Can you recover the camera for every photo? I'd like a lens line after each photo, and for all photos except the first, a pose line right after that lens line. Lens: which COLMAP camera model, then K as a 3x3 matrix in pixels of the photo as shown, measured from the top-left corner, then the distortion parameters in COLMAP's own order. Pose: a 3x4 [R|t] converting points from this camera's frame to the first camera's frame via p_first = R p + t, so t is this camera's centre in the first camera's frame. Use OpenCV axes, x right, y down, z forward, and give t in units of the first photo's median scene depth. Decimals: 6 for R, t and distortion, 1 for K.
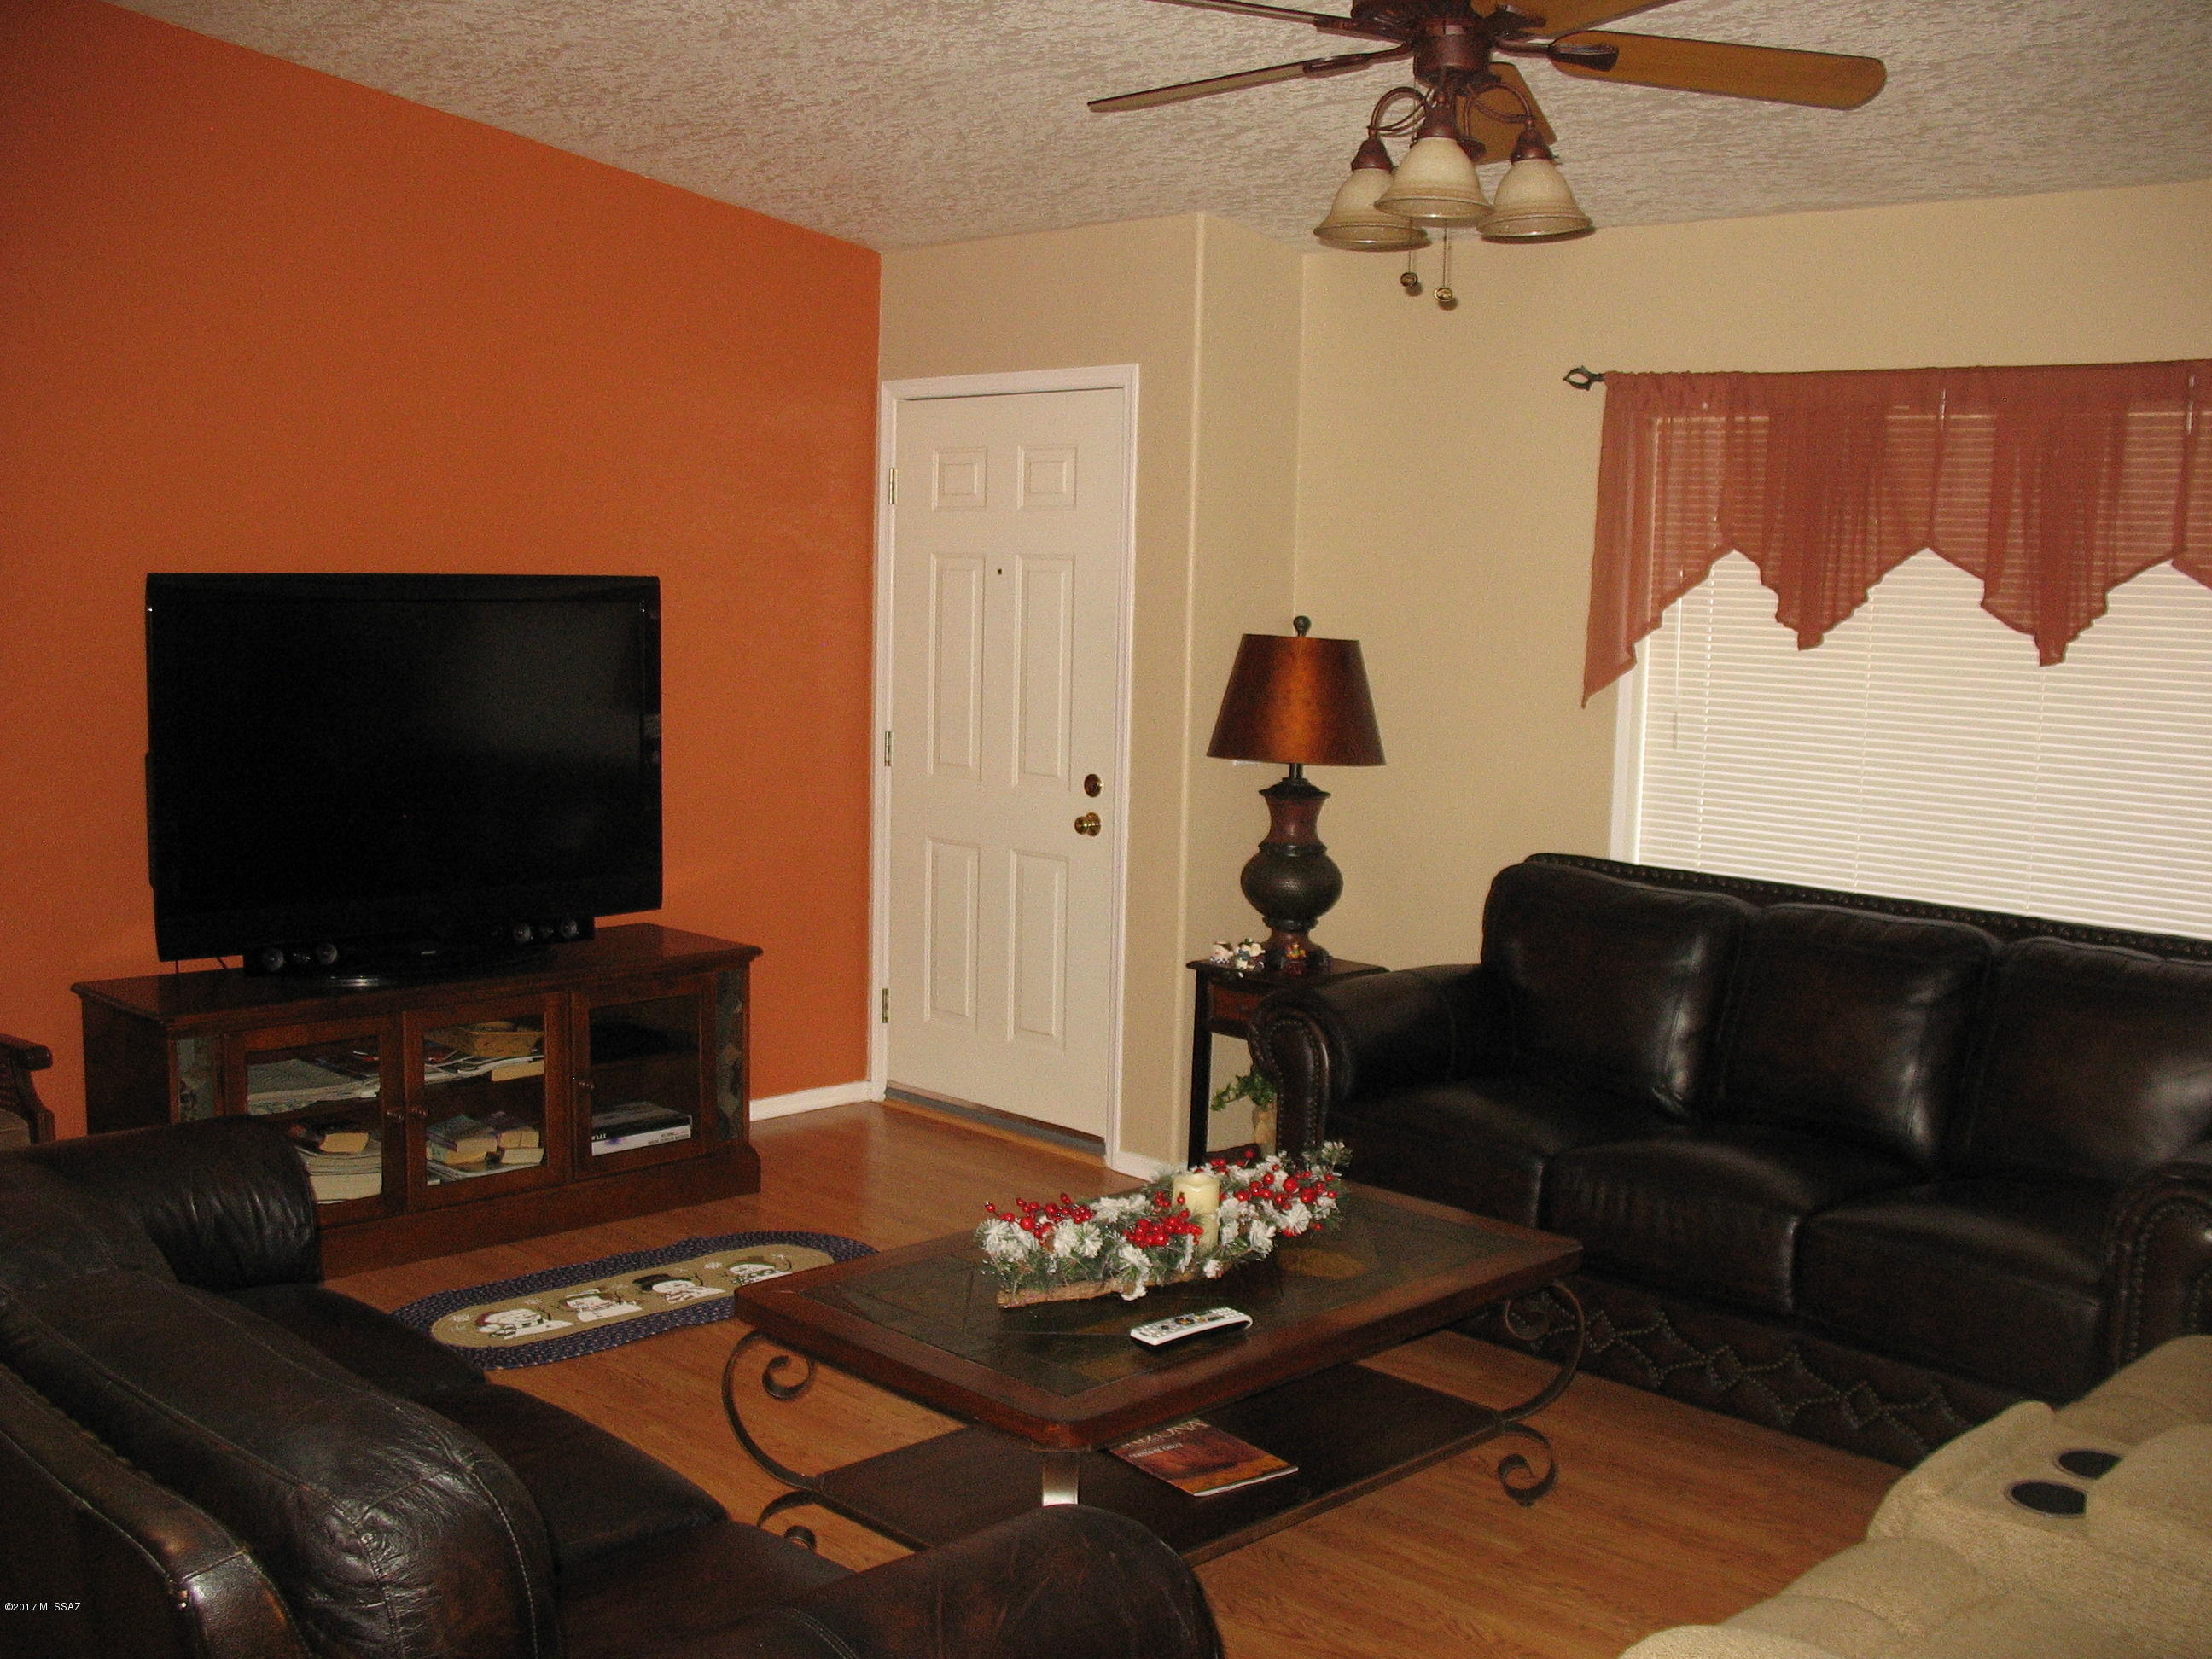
lens RADIAL K [[2299.2, 0, 1112.1], [0, 2299.2, 835.6], [0, 0, 1]] dist [-0.196630, 0.231730]
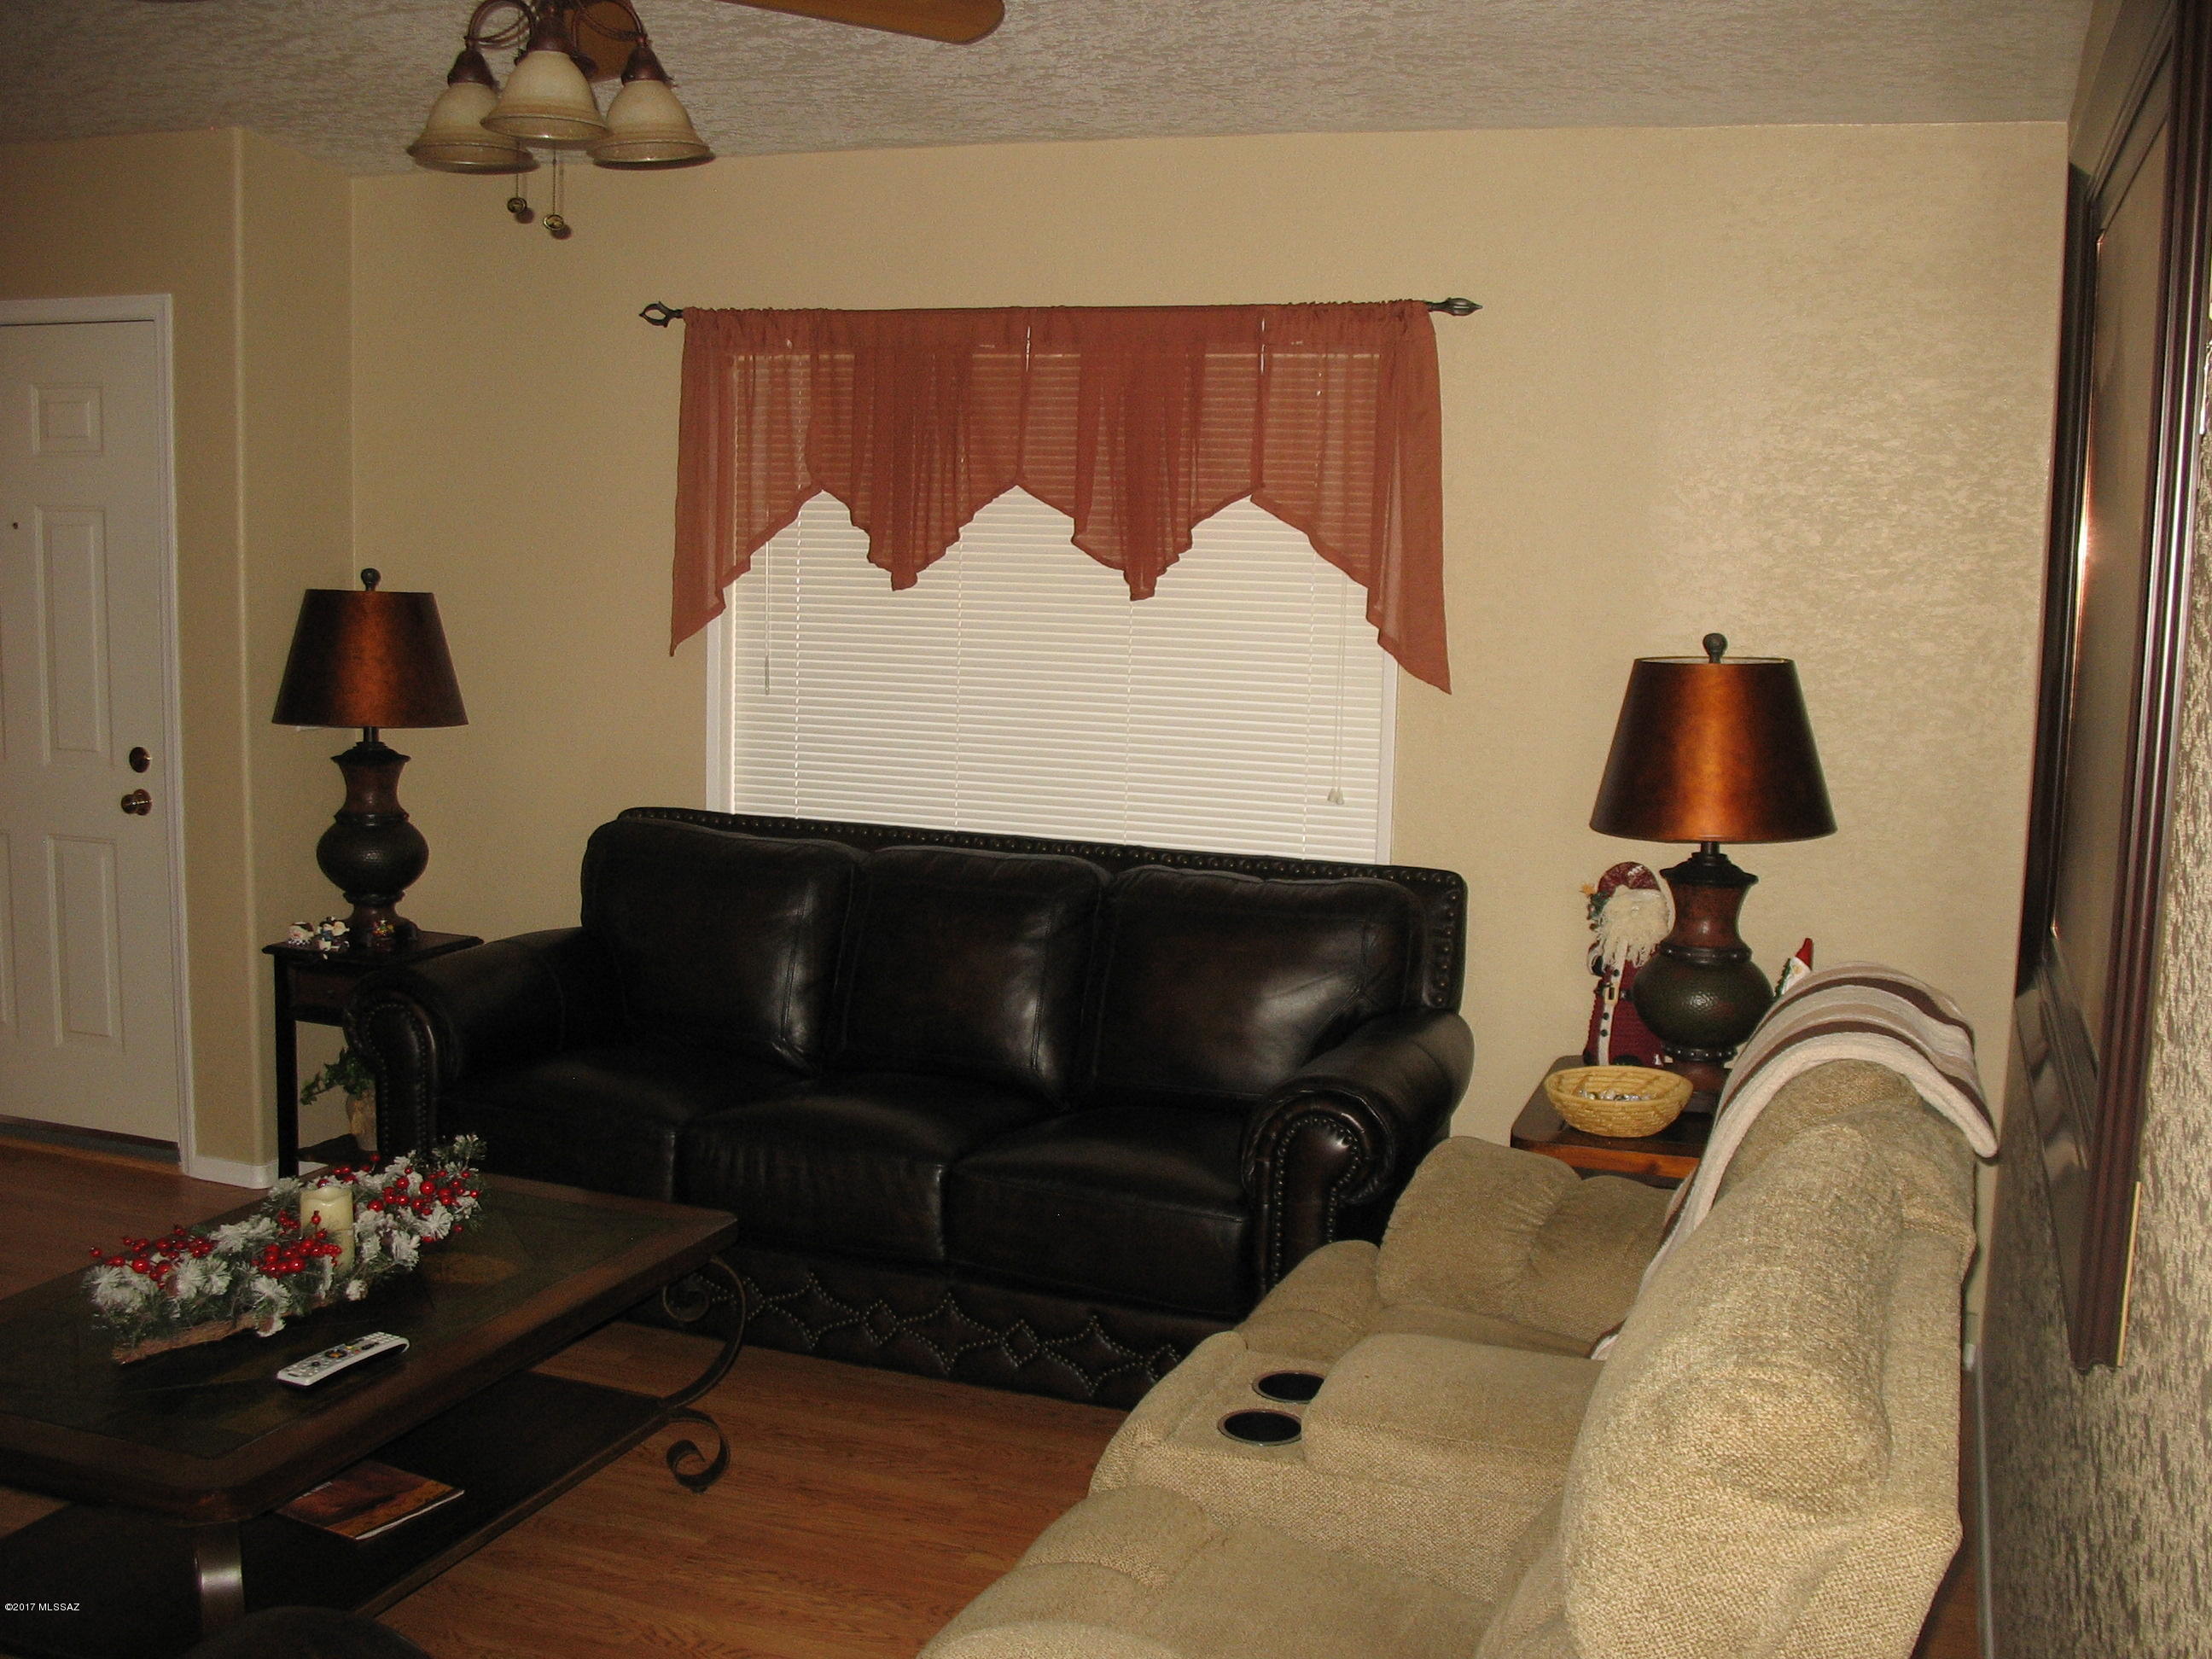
lens RADIAL K [[2299.2, 0, 1112.1], [0, 2299.2, 835.6], [0, 0, 1]] dist [-0.196630, 0.231730]
pose [[0.910325, -0.059392, 0.409610, -0.028980], [0.048272, 0.998132, 0.037445, -0.008414], [-0.411069, -0.014314, 0.911492, 0.047088]]
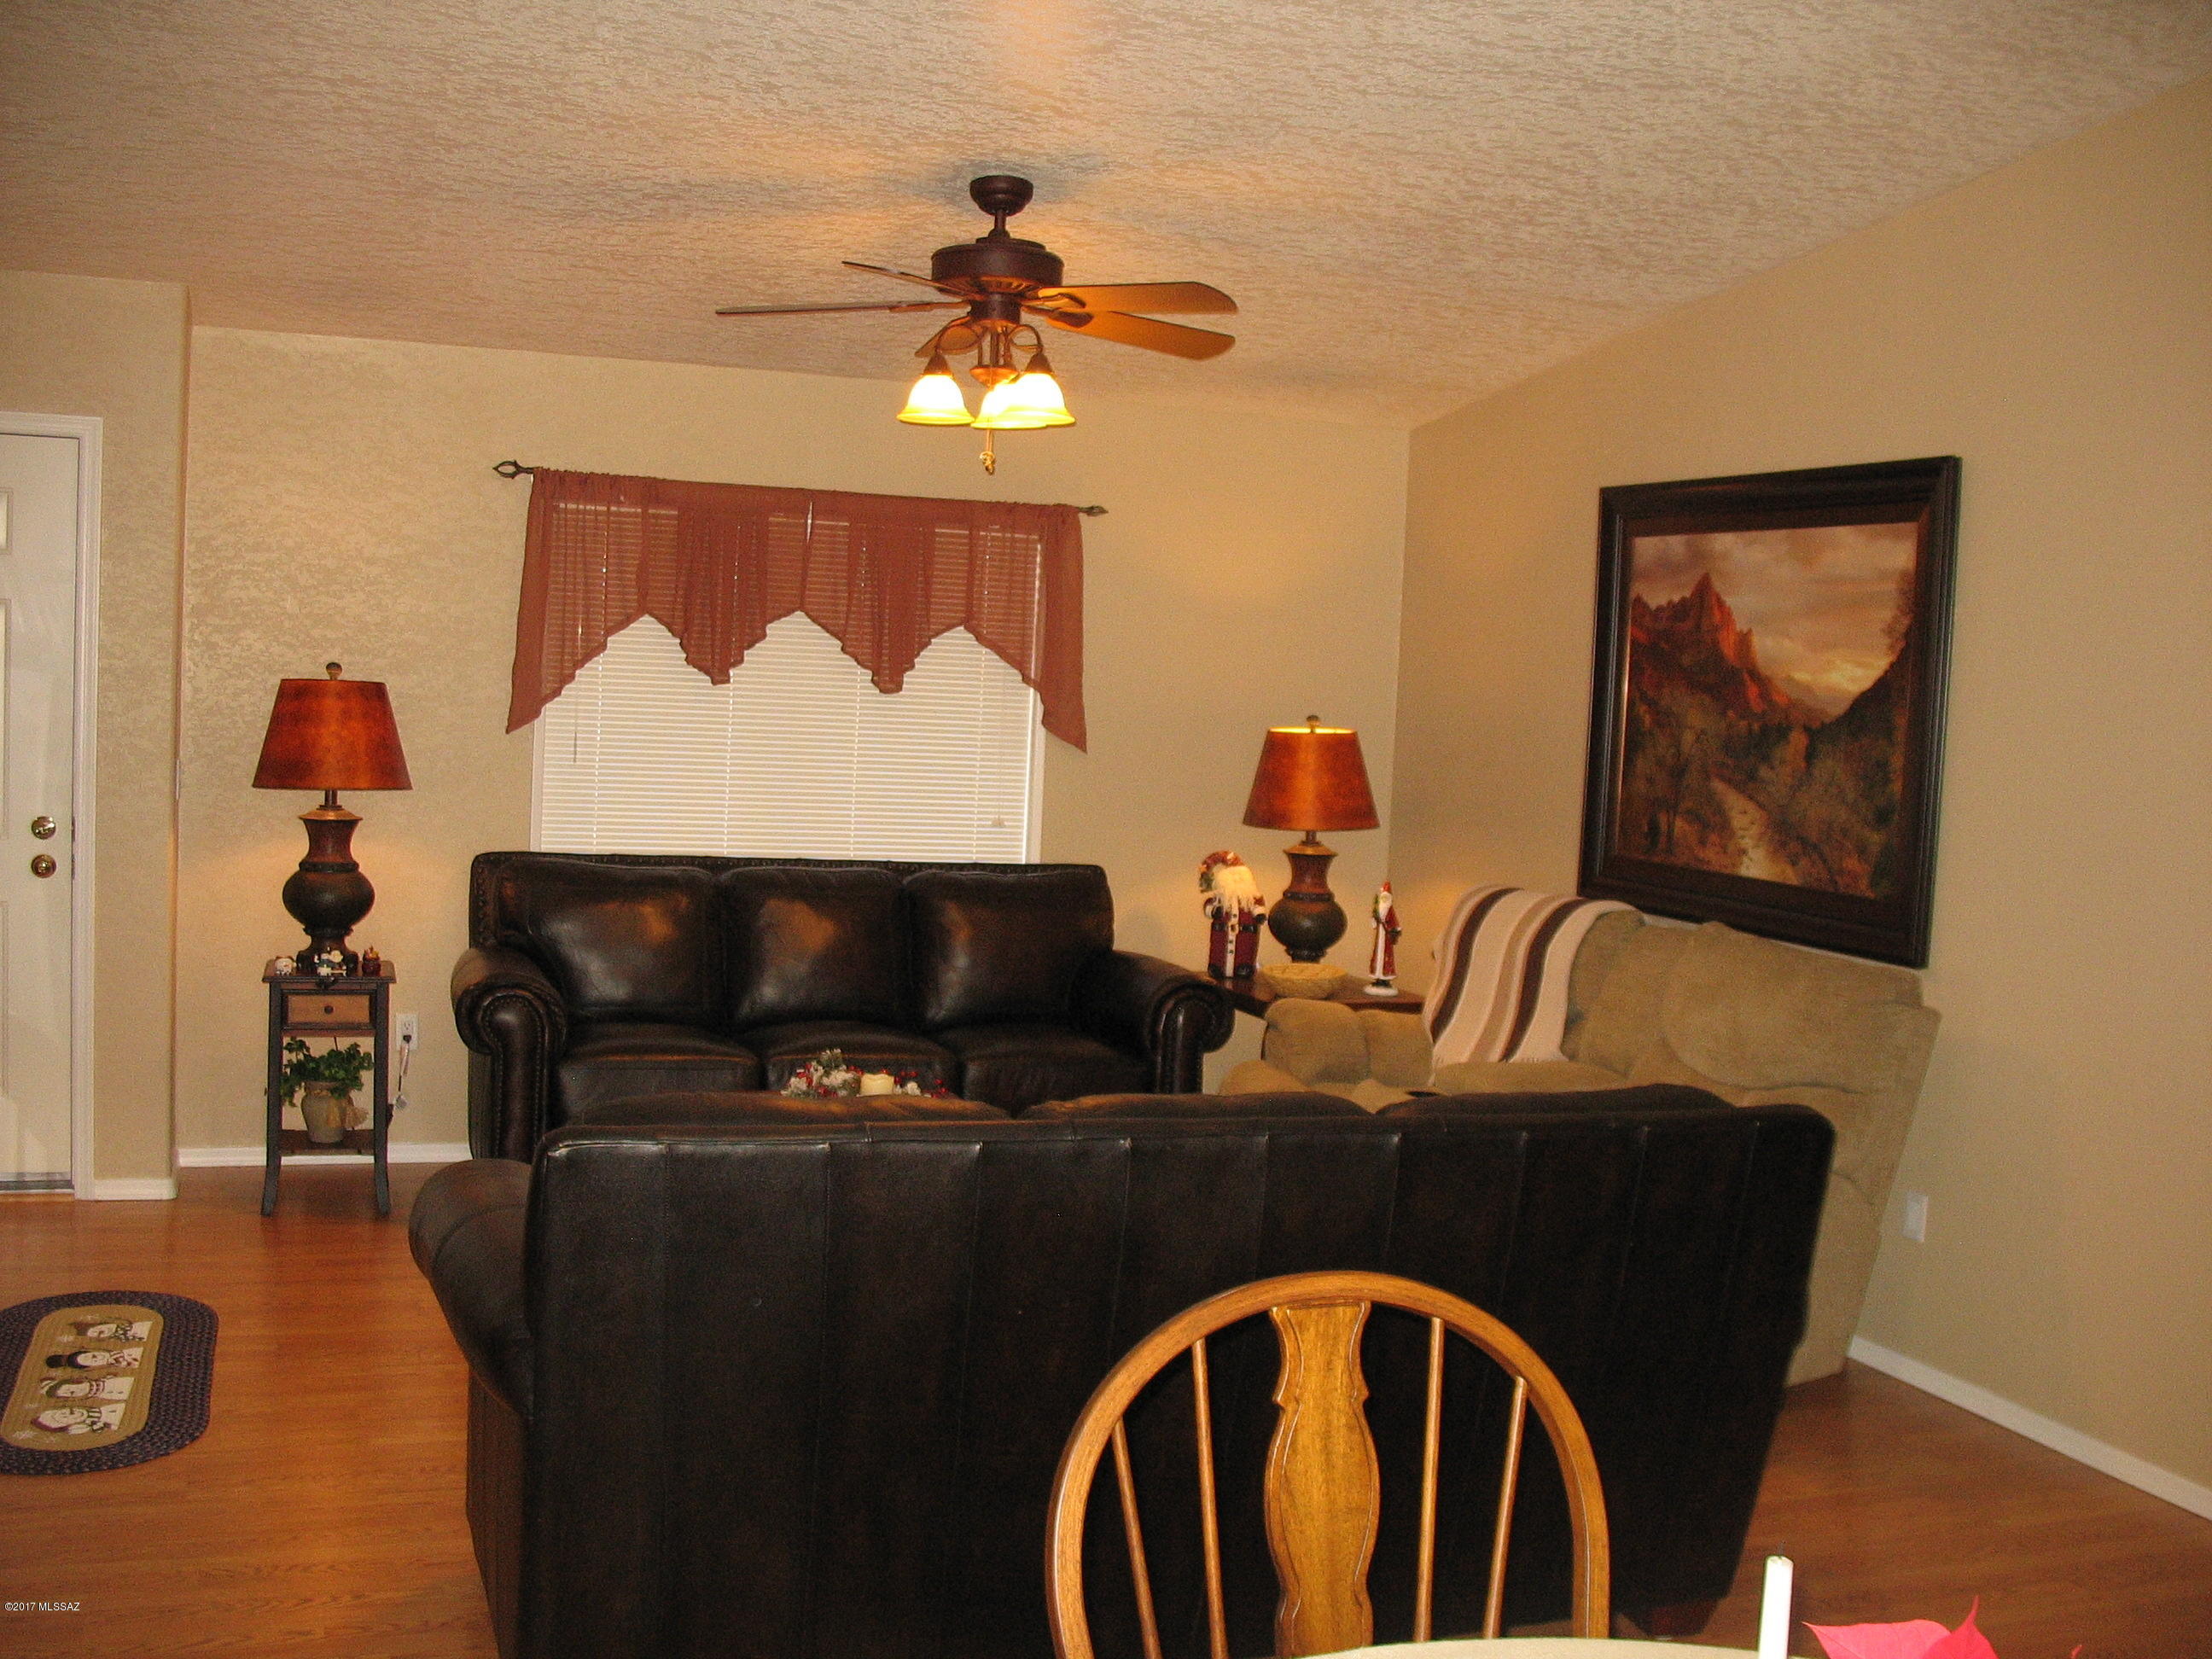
lens RADIAL K [[2302.2, 0, 1105.4], [0, 2302.2, 794.5], [0, 0, 1]] dist [-0.068756, -0.001807]
pose [[0.435868, -0.058765, 0.898090, -0.933125], [0.069316, 0.997094, 0.031602, -0.046970], [-0.897338, 0.048478, 0.438674, 0.187253]]
